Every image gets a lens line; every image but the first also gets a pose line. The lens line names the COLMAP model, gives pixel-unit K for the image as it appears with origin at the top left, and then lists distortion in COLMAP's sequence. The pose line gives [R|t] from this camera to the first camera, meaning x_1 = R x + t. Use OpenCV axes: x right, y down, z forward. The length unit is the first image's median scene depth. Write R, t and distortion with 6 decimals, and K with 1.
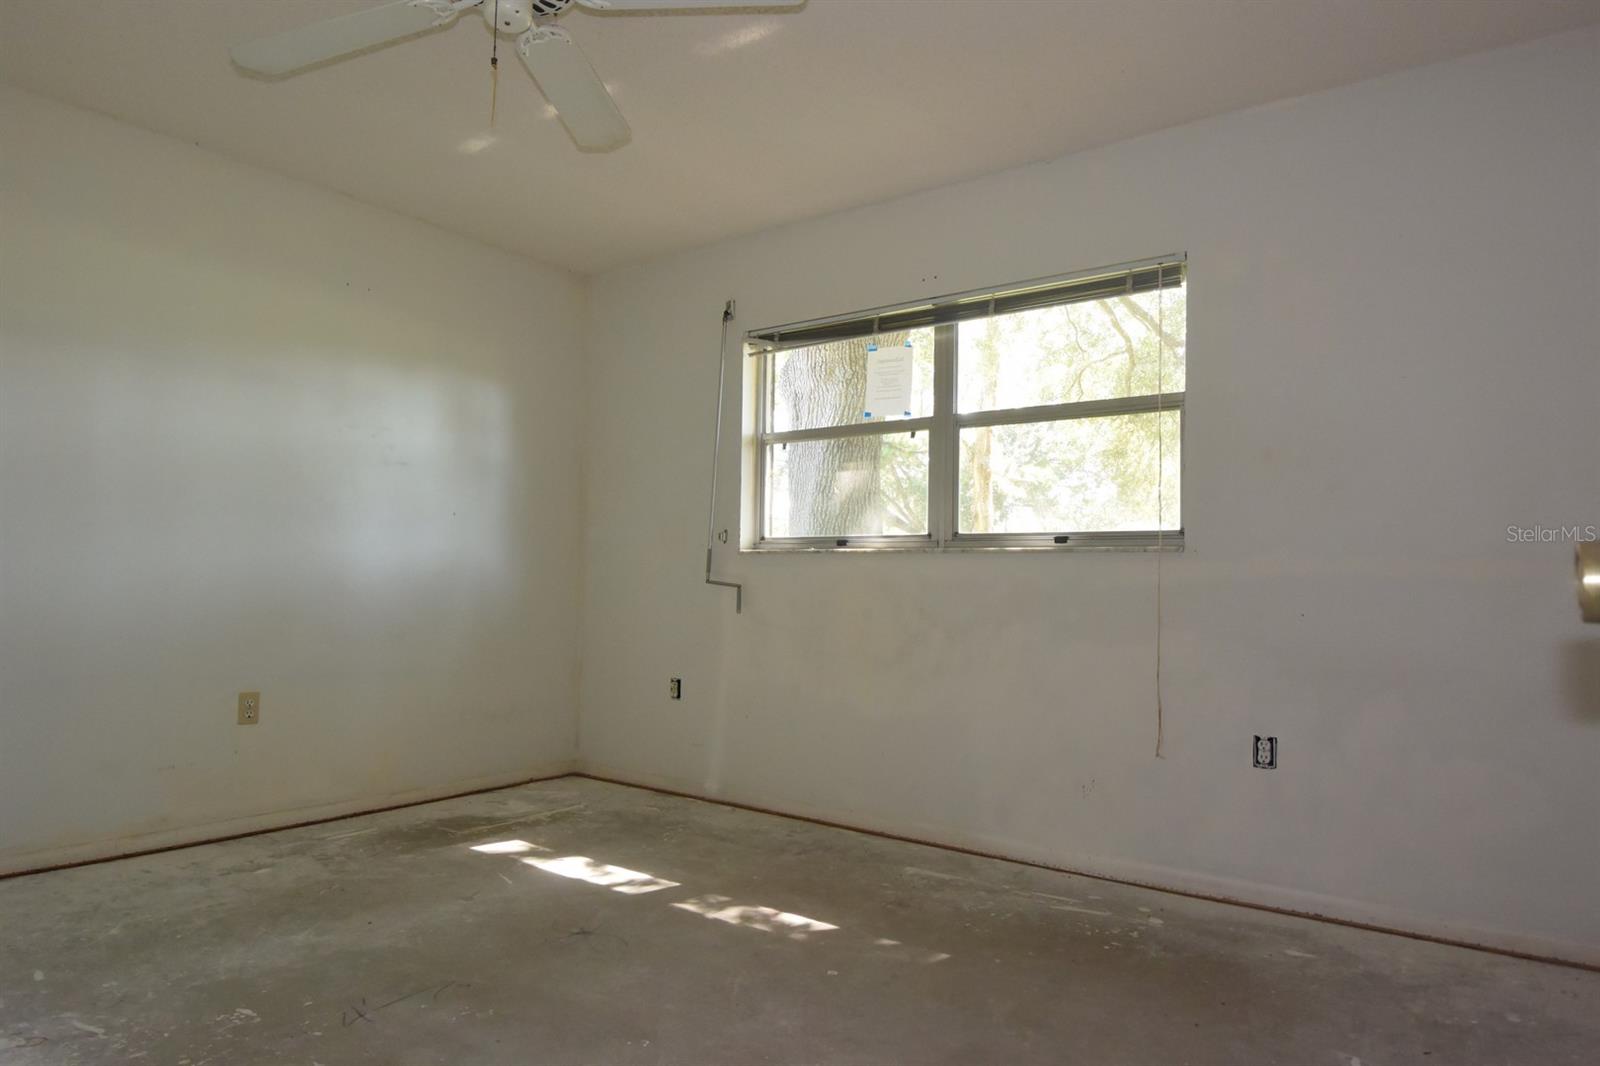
lens RADIAL K [[980.4, 0, 807.1], [0, 980.4, 530.1], [0, 0, 1]] dist [-0.007757, -0.003309]
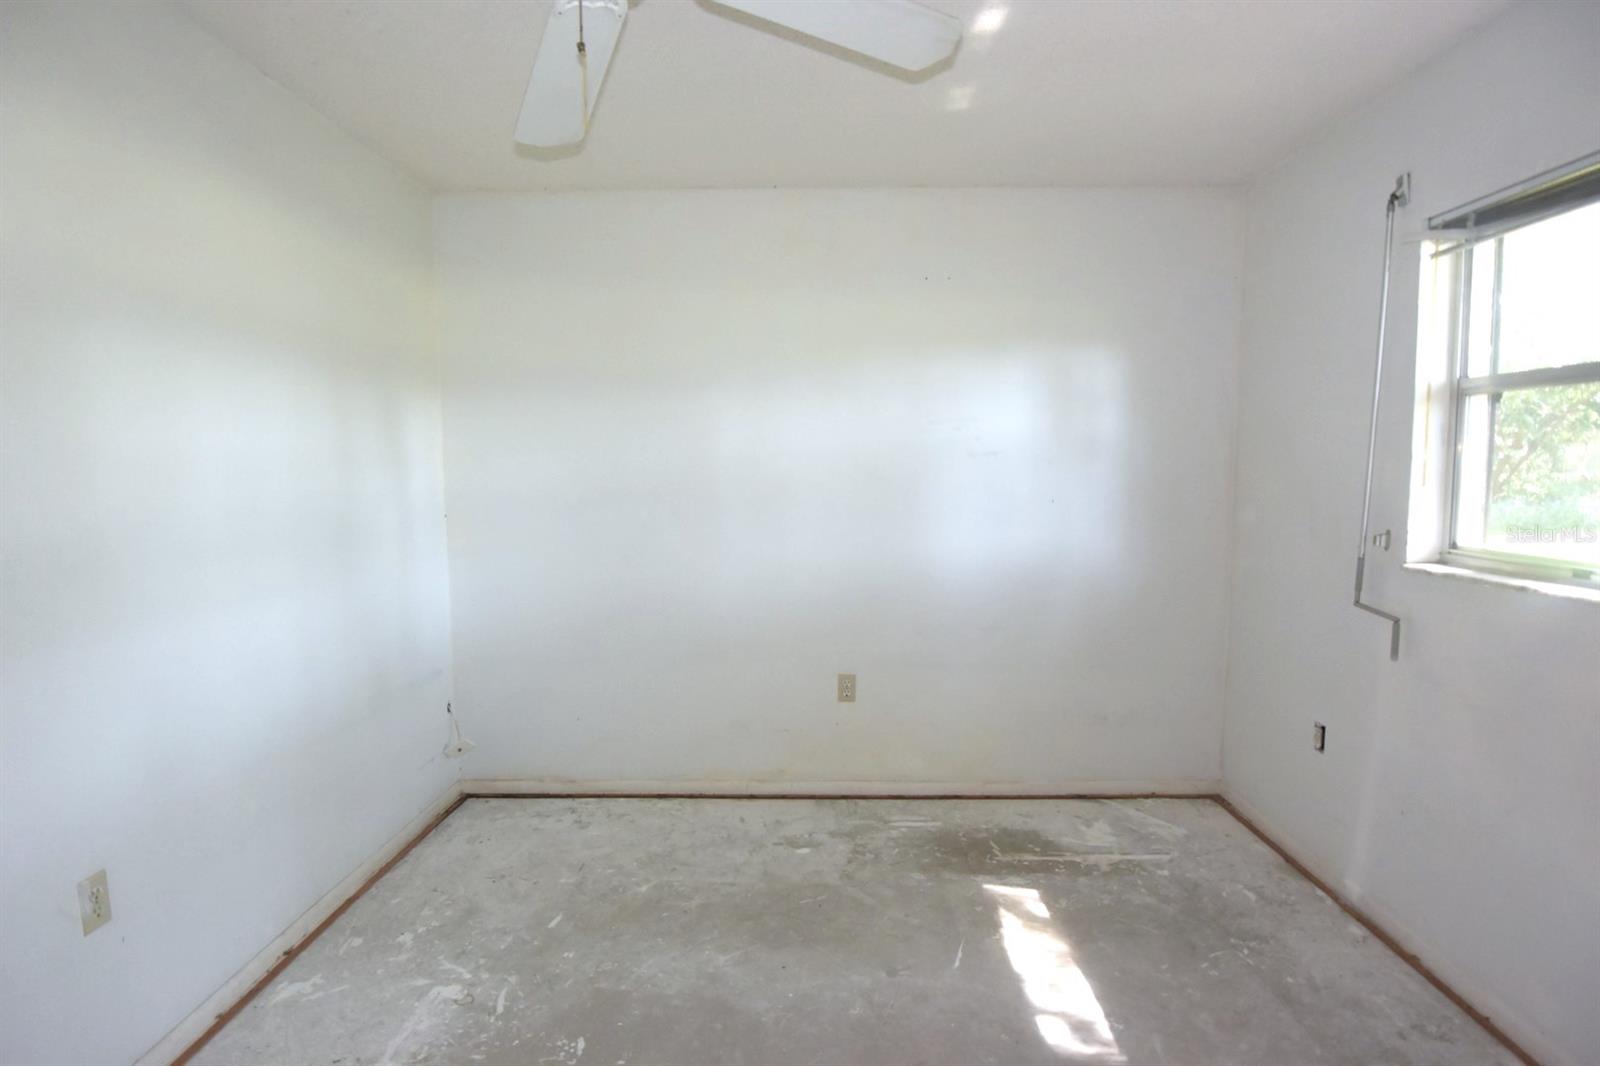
lens RADIAL K [[841.4, 0, 794.1], [0, 841.4, 537.4], [0, 0, 1]] dist [-0.007409, -0.019571]
pose [[0.575981, 0.049656, -0.815953, 0.175853], [0.058862, 0.993043, 0.101984, -0.091729], [0.815341, -0.106769, 0.569051, 0.404606]]
